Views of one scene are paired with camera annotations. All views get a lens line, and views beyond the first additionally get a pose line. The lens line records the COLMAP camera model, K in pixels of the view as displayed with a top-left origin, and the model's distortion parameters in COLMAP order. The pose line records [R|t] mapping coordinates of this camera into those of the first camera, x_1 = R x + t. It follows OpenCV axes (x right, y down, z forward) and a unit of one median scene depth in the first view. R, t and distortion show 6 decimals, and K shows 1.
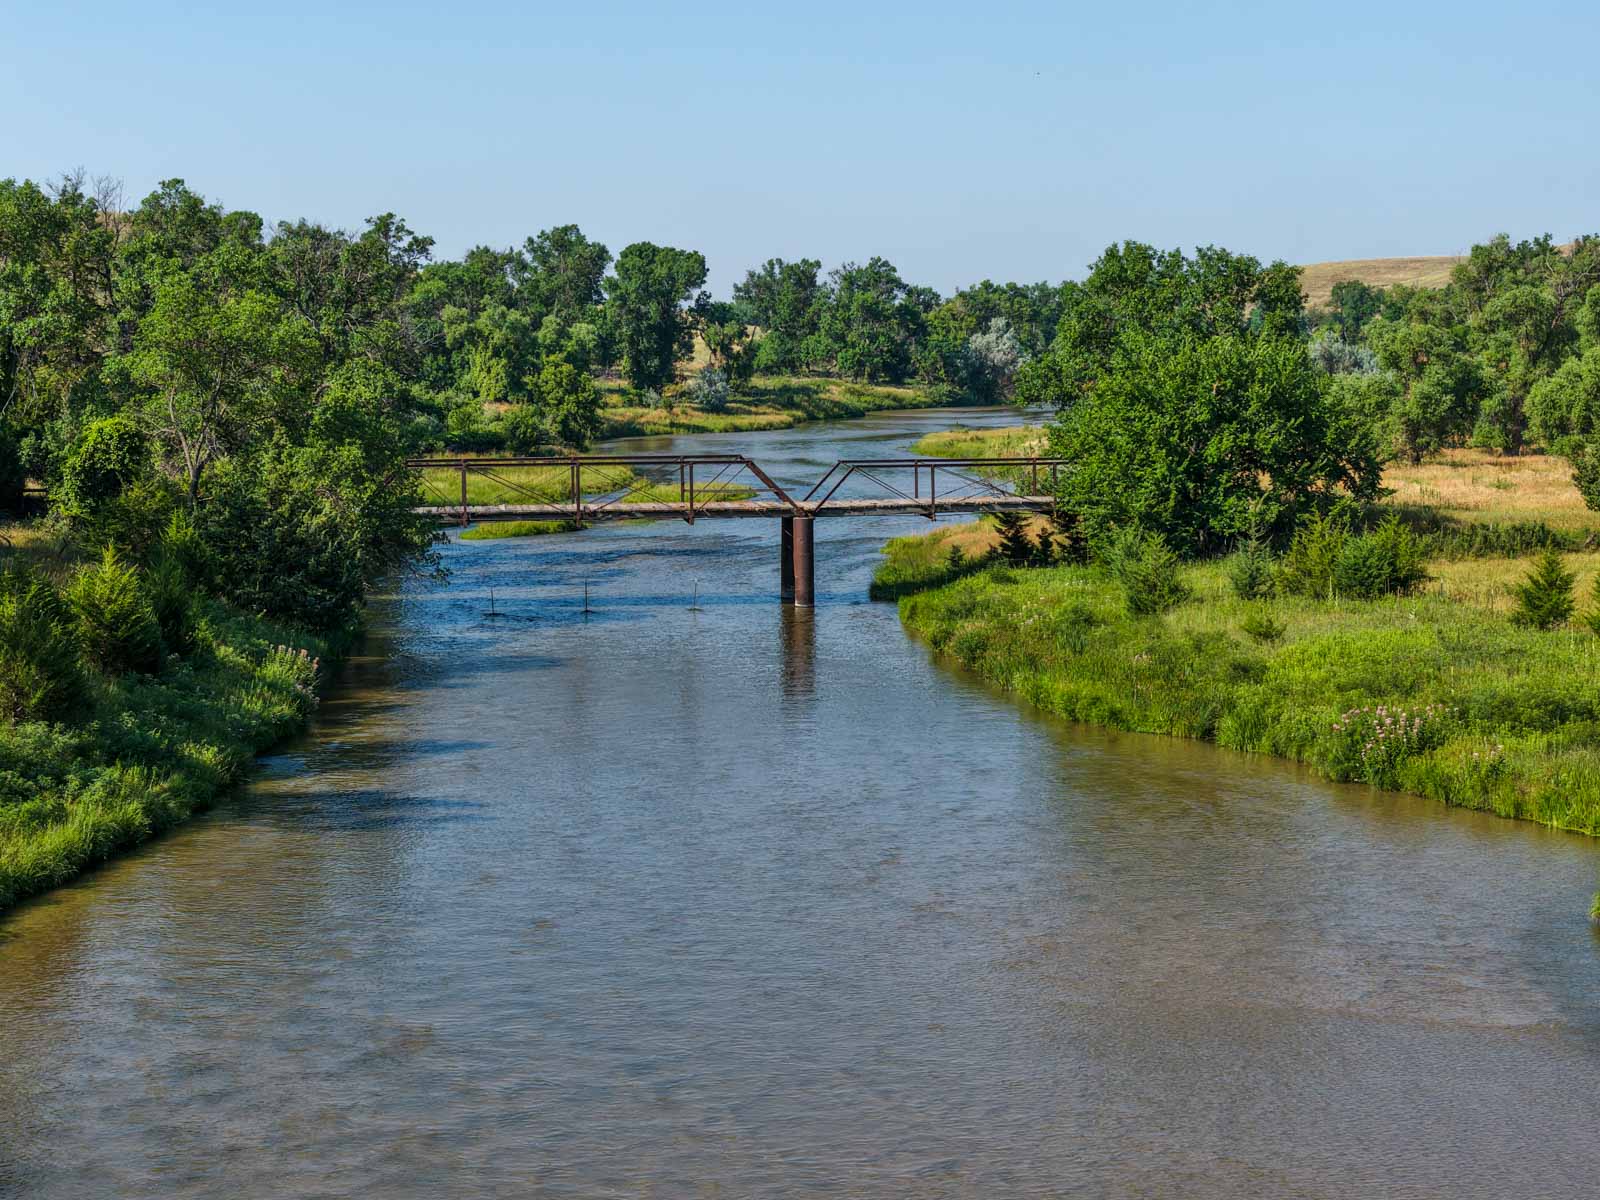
lens RADIAL K [[2876.5, 0, 800.0], [0, 2876.5, 600.0], [0, 0, 1]] dist [-0.181619, -0.021958]
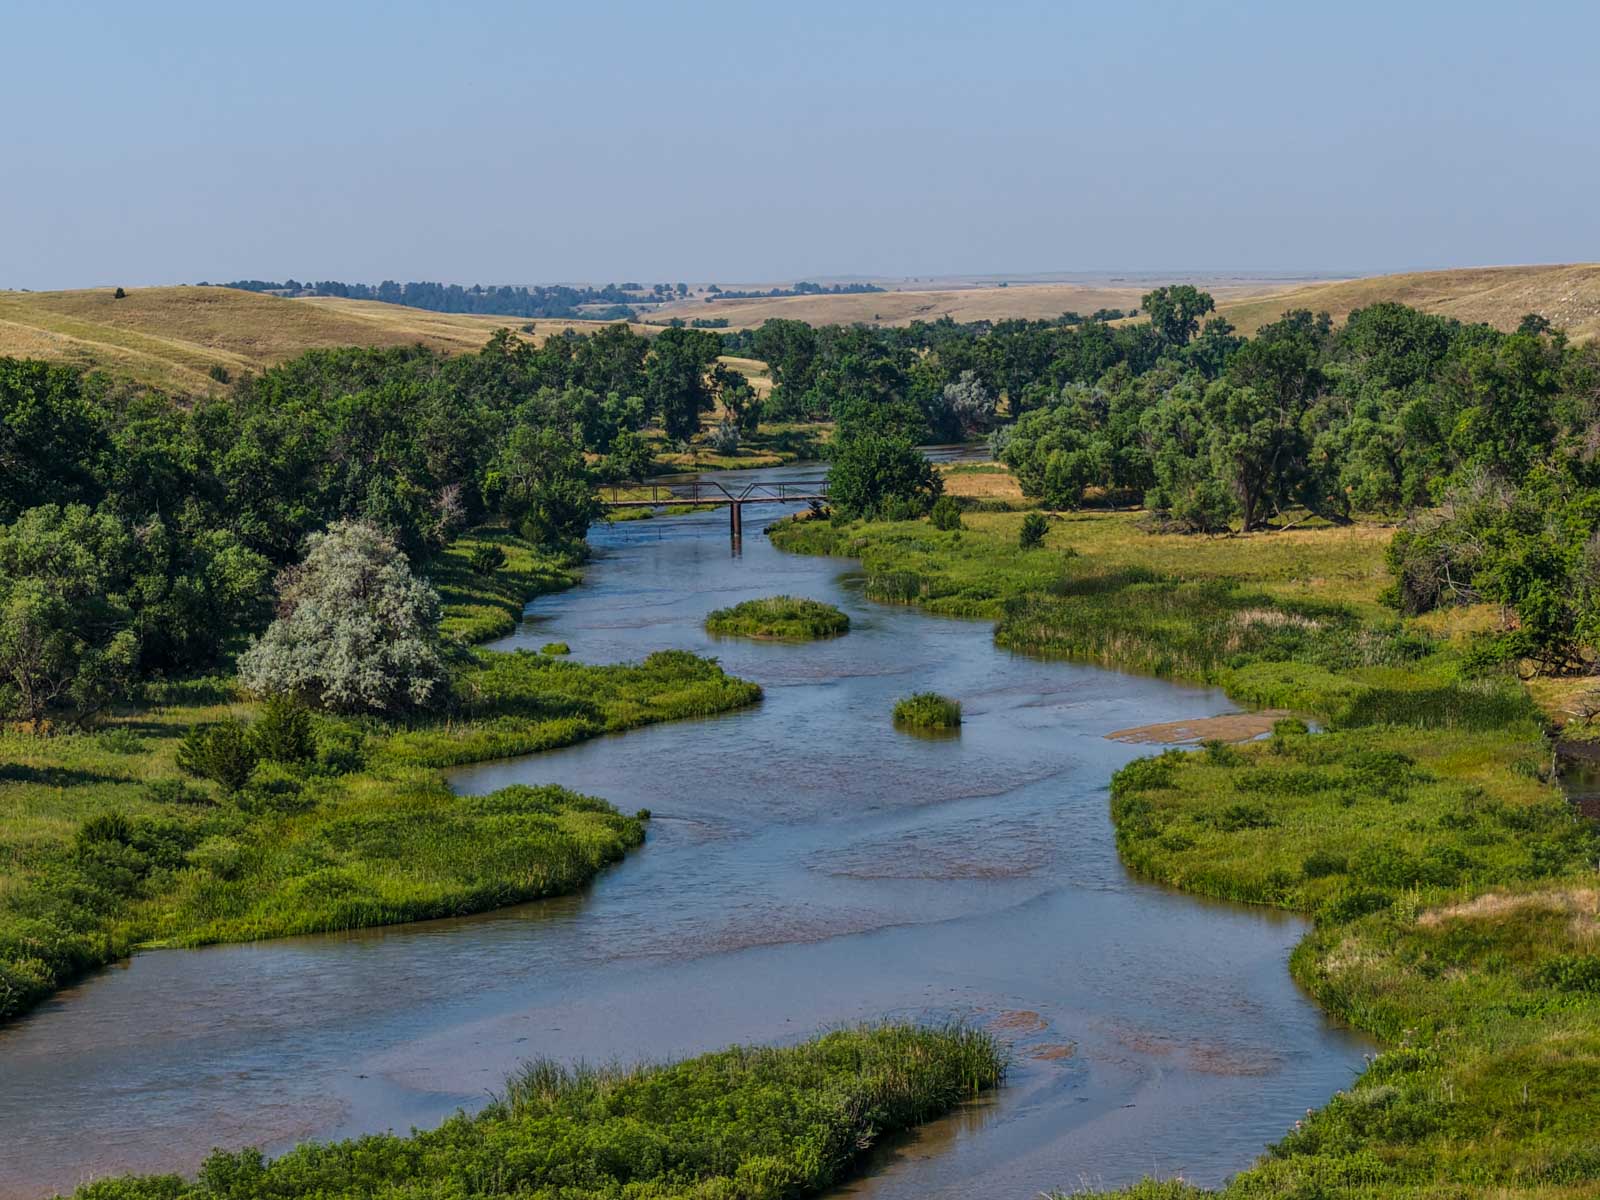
lens RADIAL K [[3289.9, 0, 800.0], [0, 3289.9, 600.0], [0, 0, 1]] dist [-0.286961, 1.703546]
pose [[0.999734, -0.015774, -0.016809, 0.026563], [0.015488, 0.999735, -0.017012, 0.027811], [0.017073, 0.016748, 0.999714, -0.507460]]
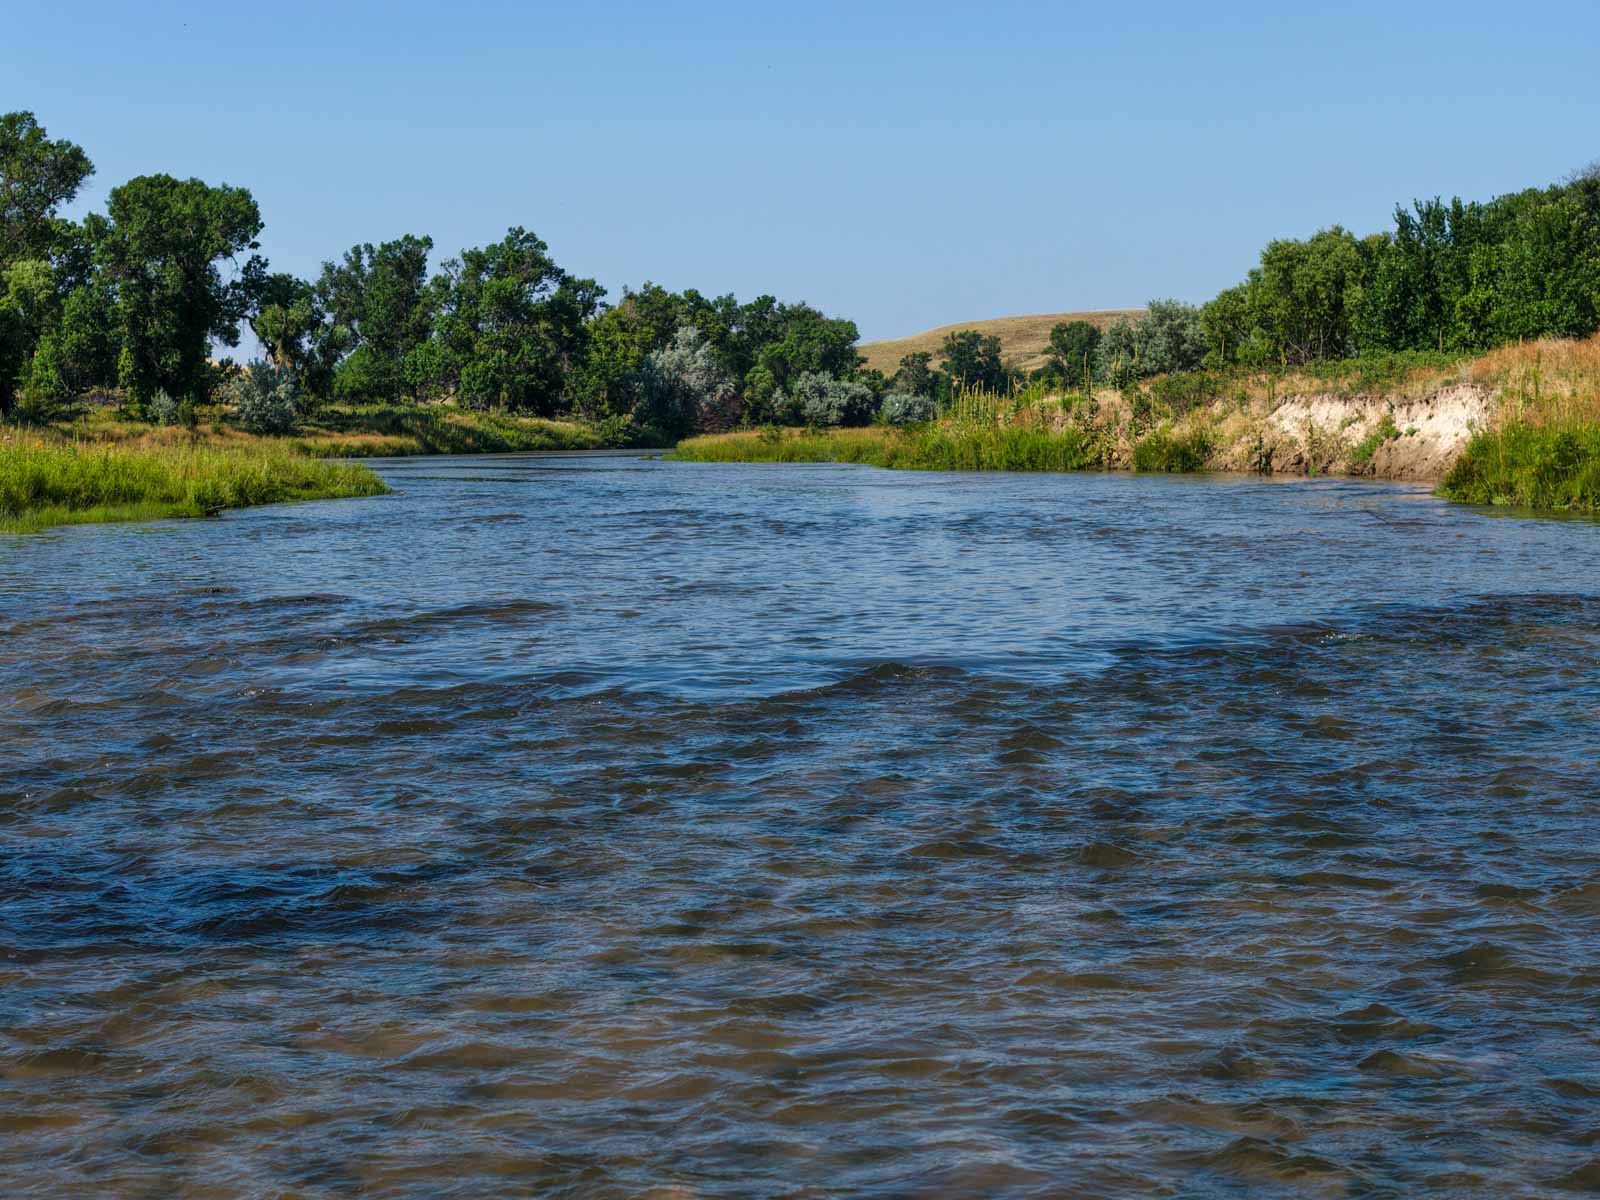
lens RADIAL K [[3289.9, 0, 800.0], [0, 3289.9, 600.0], [0, 0, 1]] dist [-0.286961, 1.703546]
pose [[0.991871, -0.009069, 0.126927, -0.006625], [0.013640, 0.999287, -0.035192, -0.005582], [-0.126517, 0.036637, 0.991288, 0.281478]]
